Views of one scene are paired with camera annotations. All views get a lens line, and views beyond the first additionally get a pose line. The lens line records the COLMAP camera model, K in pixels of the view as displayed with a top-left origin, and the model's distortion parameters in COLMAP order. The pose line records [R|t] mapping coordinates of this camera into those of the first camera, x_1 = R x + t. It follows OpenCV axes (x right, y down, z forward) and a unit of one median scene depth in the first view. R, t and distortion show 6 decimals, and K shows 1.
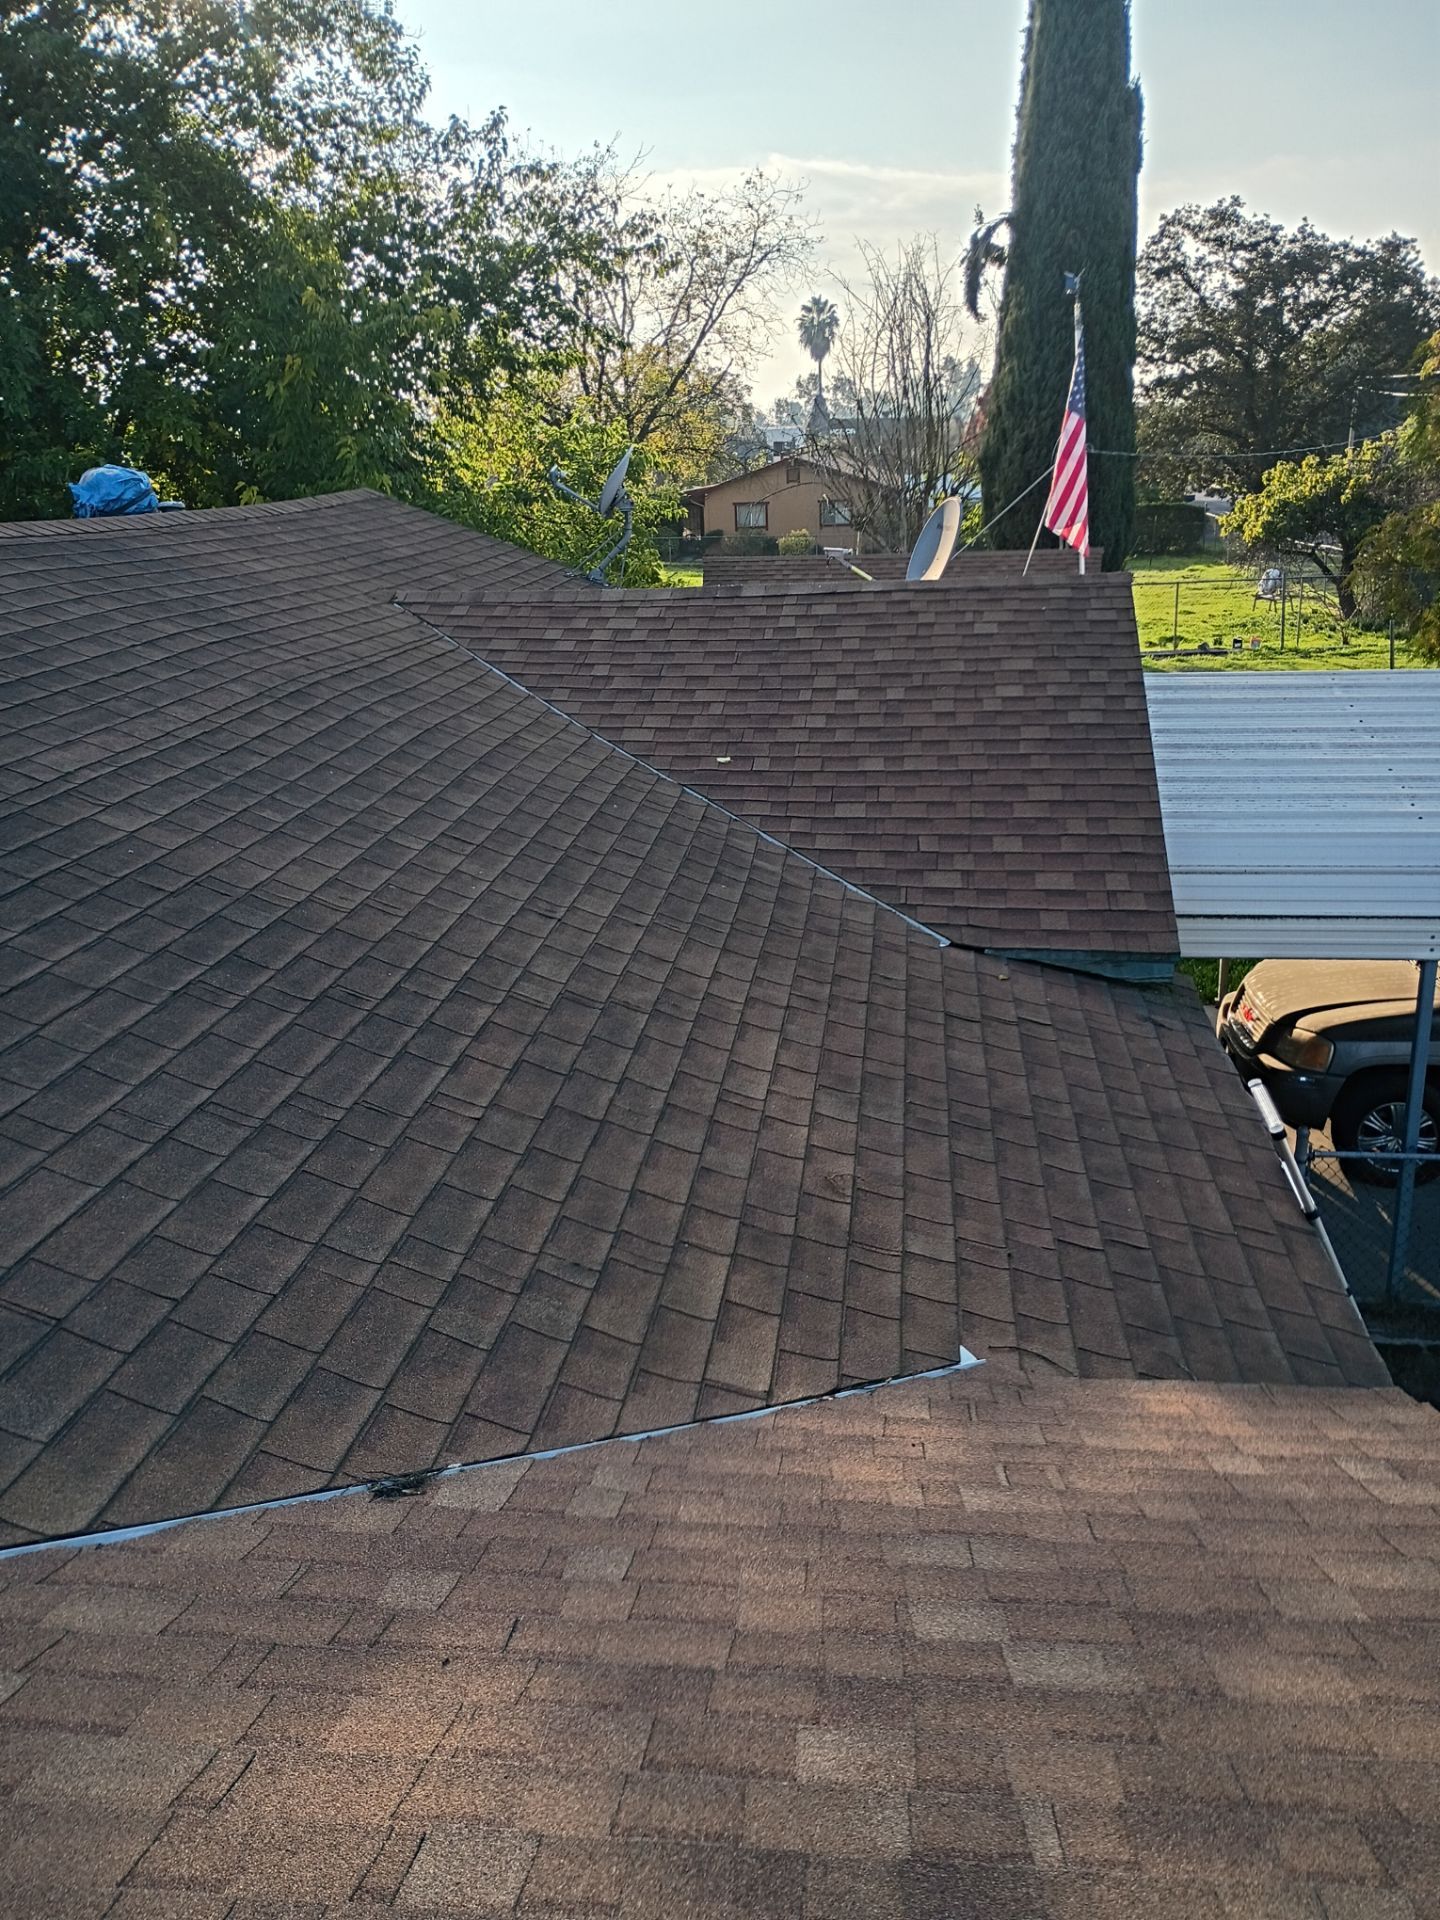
lens RADIAL K [[1578.3, 0, 720.0], [0, 1578.3, 960.0], [0, 0, 1]] dist [0.045307, -0.059270]
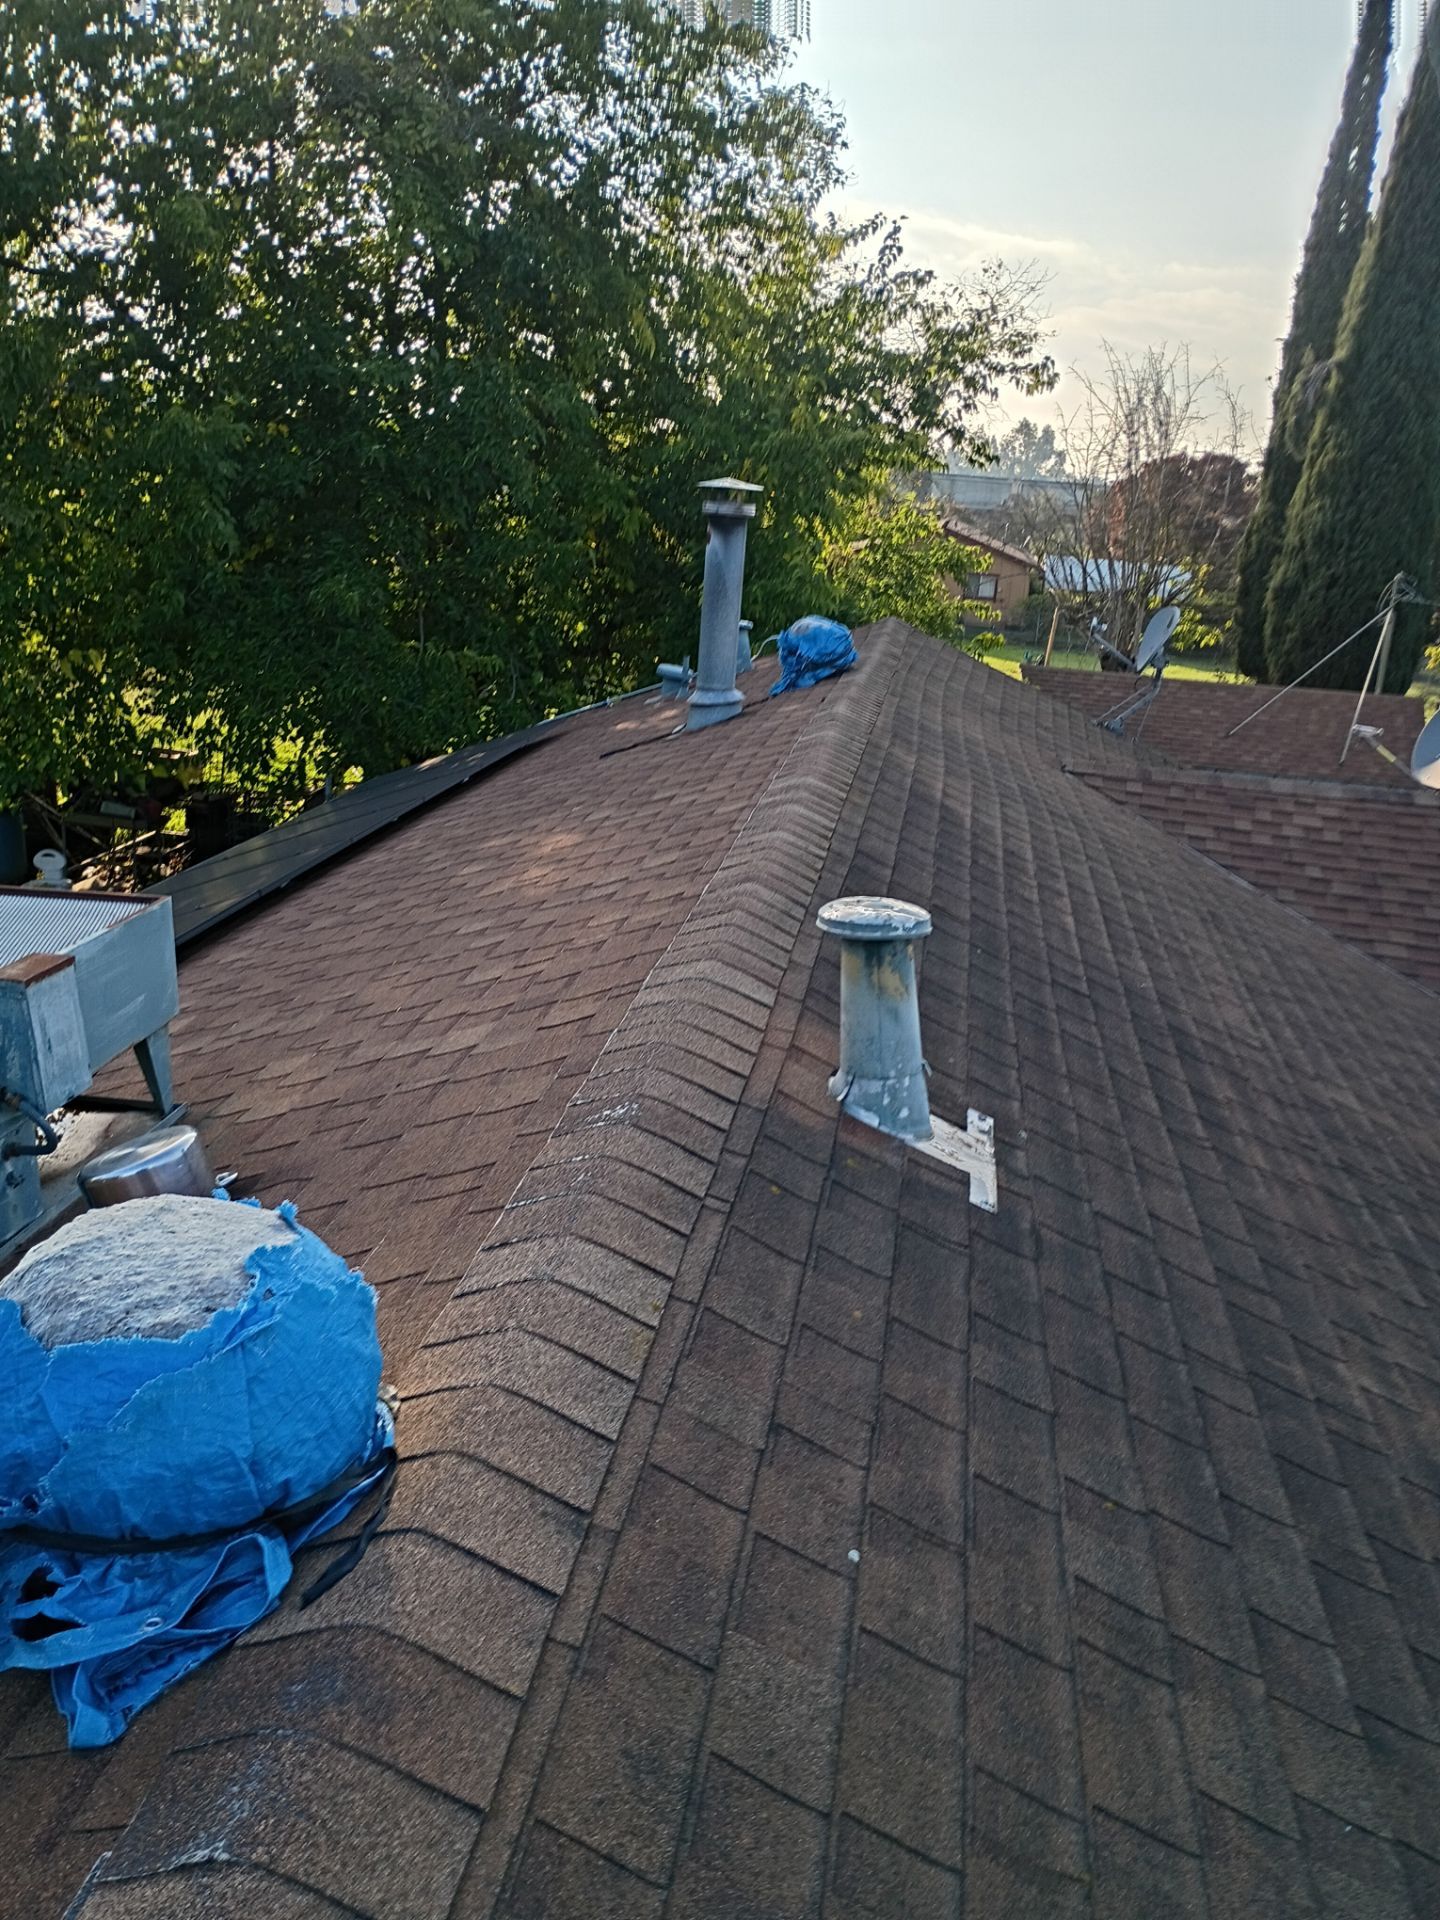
lens RADIAL K [[1578.3, 0, 720.0], [0, 1578.3, 960.0], [0, 0, 1]] dist [0.045307, -0.059270]
pose [[0.994675, 0.102762, 0.007802, -0.207788], [-0.102632, 0.994598, -0.015553, -0.031172], [-0.009358, 0.014669, 0.999849, -0.015187]]
